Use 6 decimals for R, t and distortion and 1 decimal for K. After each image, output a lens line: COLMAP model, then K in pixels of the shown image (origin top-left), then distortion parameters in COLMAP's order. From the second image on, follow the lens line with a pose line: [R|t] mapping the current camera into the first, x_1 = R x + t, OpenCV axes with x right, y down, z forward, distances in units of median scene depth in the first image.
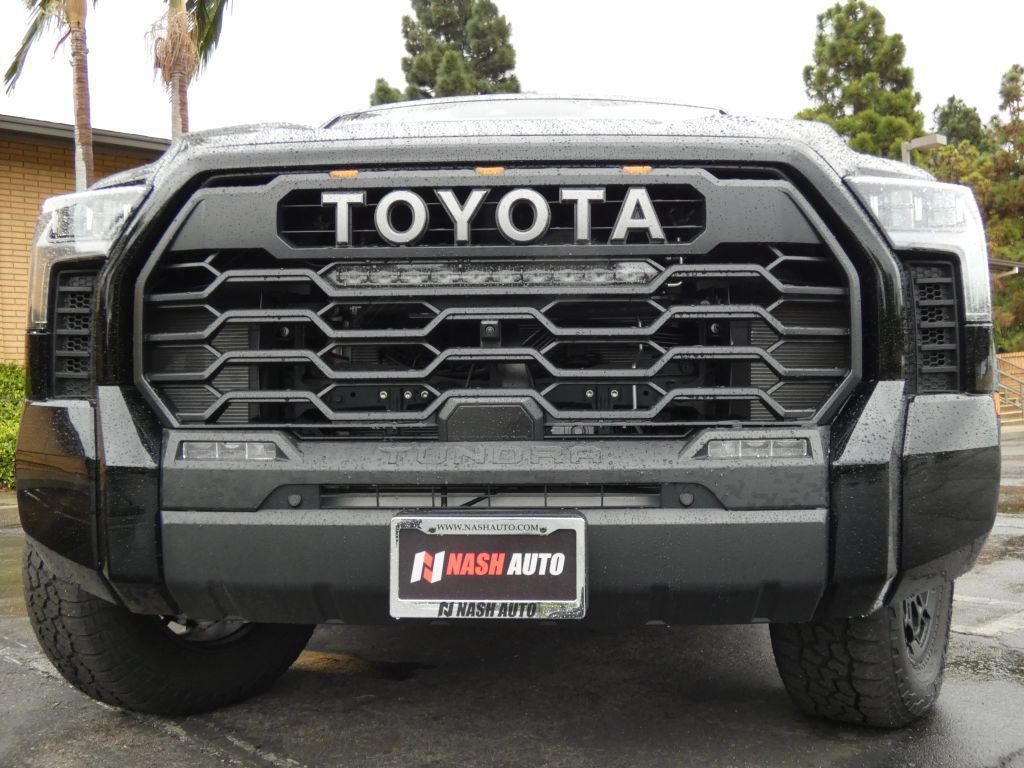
lens RADIAL K [[1082.4, 0, 512.0], [0, 1082.4, 384.0], [0, 0, 1]] dist [0.024044, 0.005154]
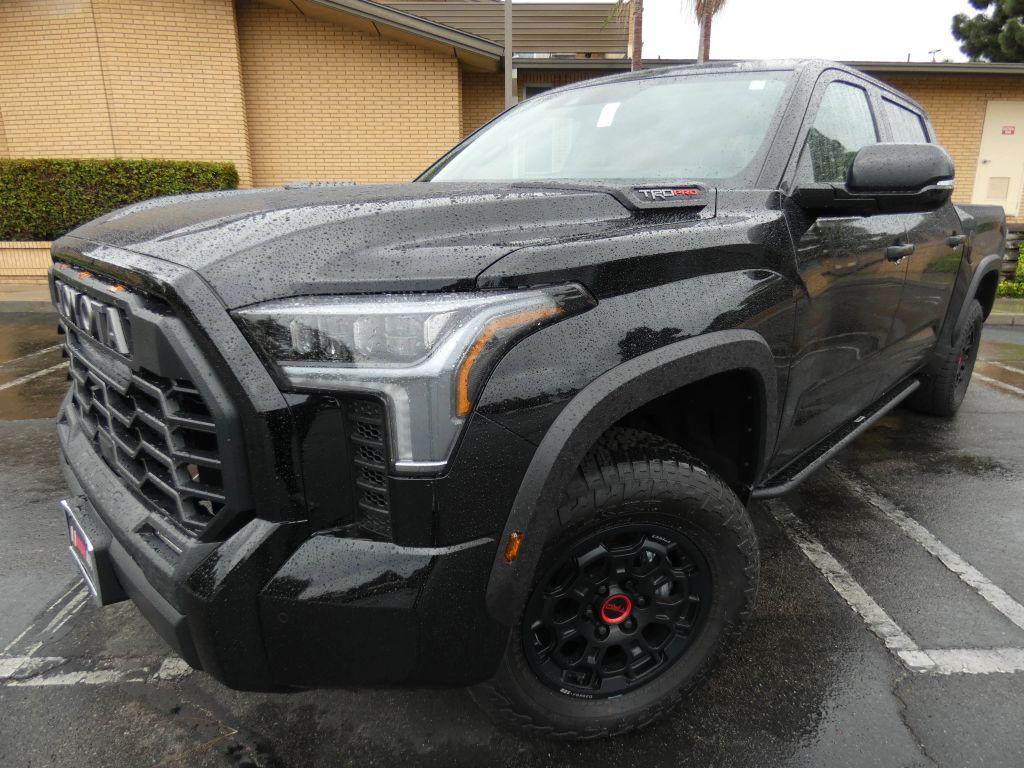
lens RADIAL K [[621.0, 0, 512.0], [0, 621.0, 384.0], [0, 0, 1]] dist [0.003618, -0.014644]
pose [[0.735426, 0.214004, -0.642923, 0.882978], [-0.018209, 0.954716, 0.296959, -0.303934], [0.677360, -0.206685, 0.706020, 0.796727]]
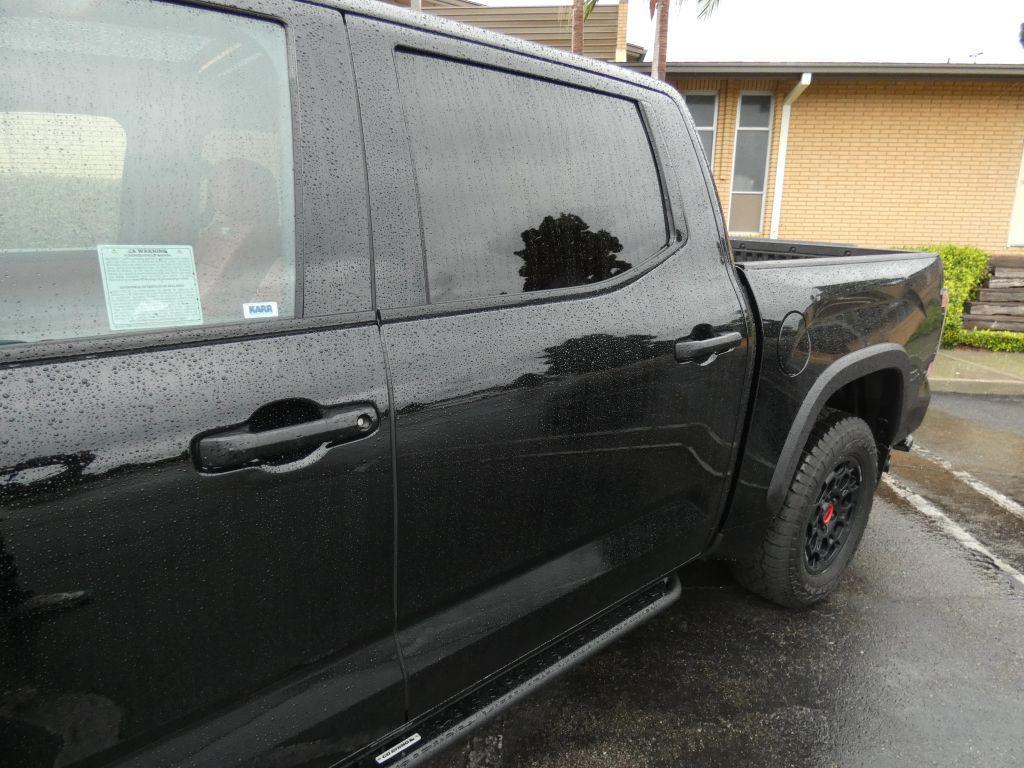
lens RADIAL K [[621.0, 0, 512.0], [0, 621.0, 384.0], [0, 0, 1]] dist [0.003618, -0.014644]
pose [[0.670076, 0.225259, -0.707288, 1.046152], [-0.027983, 0.959831, 0.279179, -0.381410], [0.741764, -0.167280, 0.649464, 2.152645]]
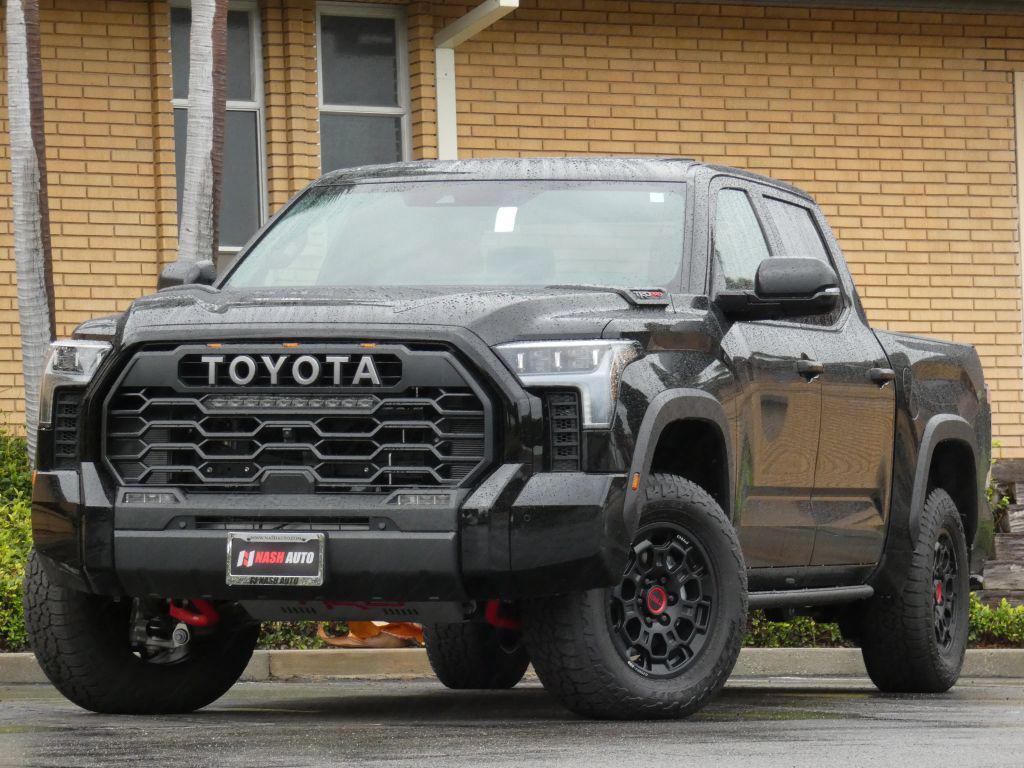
lens RADIAL K [[5317.9, 0, 512.0], [0, 5317.9, 384.0], [0, 0, 1]] dist [0.718282, 12.891234]
pose [[0.965241, 0.007556, -0.261254, 2.664063], [-0.012829, 0.999747, -0.018483, 0.027700], [0.261048, 0.021192, 0.965093, -7.491028]]
